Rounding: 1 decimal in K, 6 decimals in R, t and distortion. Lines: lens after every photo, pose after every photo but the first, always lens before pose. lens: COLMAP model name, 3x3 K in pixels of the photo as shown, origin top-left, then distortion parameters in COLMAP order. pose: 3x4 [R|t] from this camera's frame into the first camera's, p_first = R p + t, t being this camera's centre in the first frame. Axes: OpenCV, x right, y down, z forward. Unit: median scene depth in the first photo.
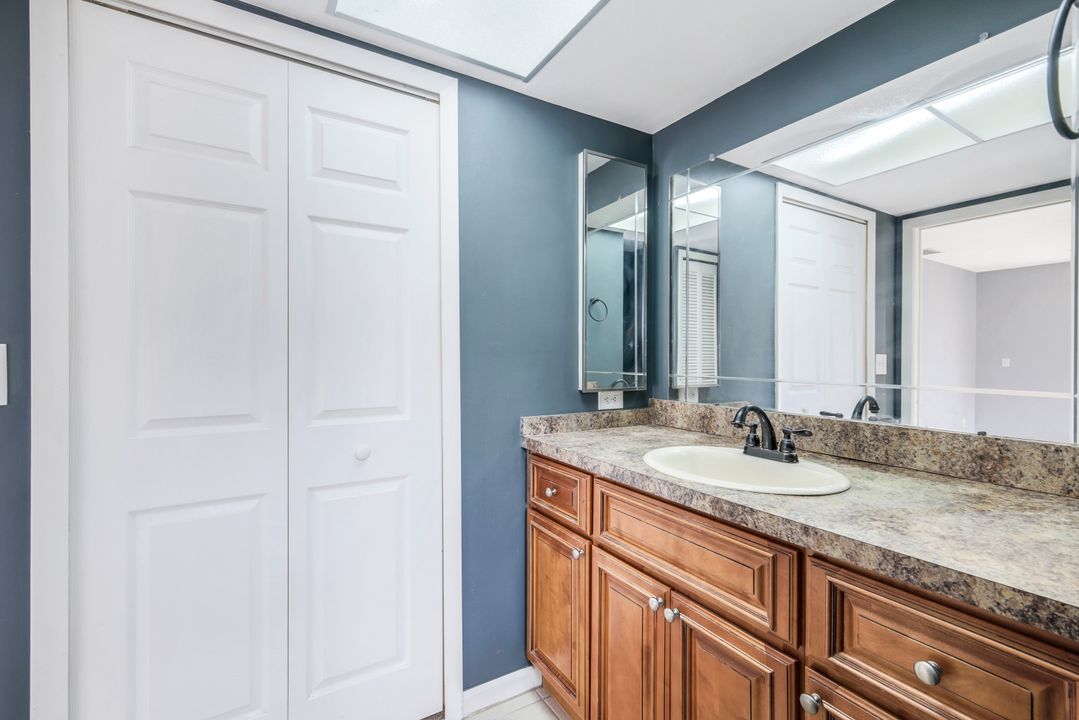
lens RADIAL K [[473.1, 0, 539.9], [0, 473.1, 357.2], [0, 0, 1]] dist [0.002904, 0.000272]
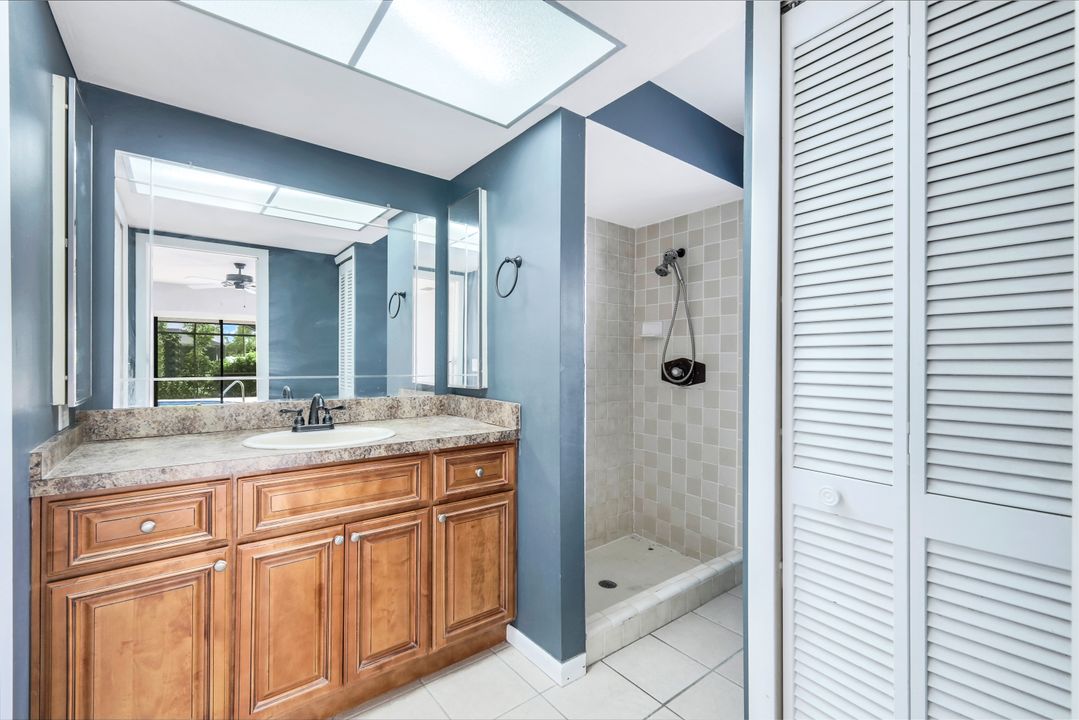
lens RADIAL K [[473.1, 0, 539.9], [0, 473.1, 357.2], [0, 0, 1]] dist [0.002904, 0.000272]
pose [[-0.132011, 0.002968, 0.991244, -1.160281], [-0.003362, 0.999988, -0.003442, -0.005866], [-0.991243, -0.003787, -0.131999, 0.590156]]
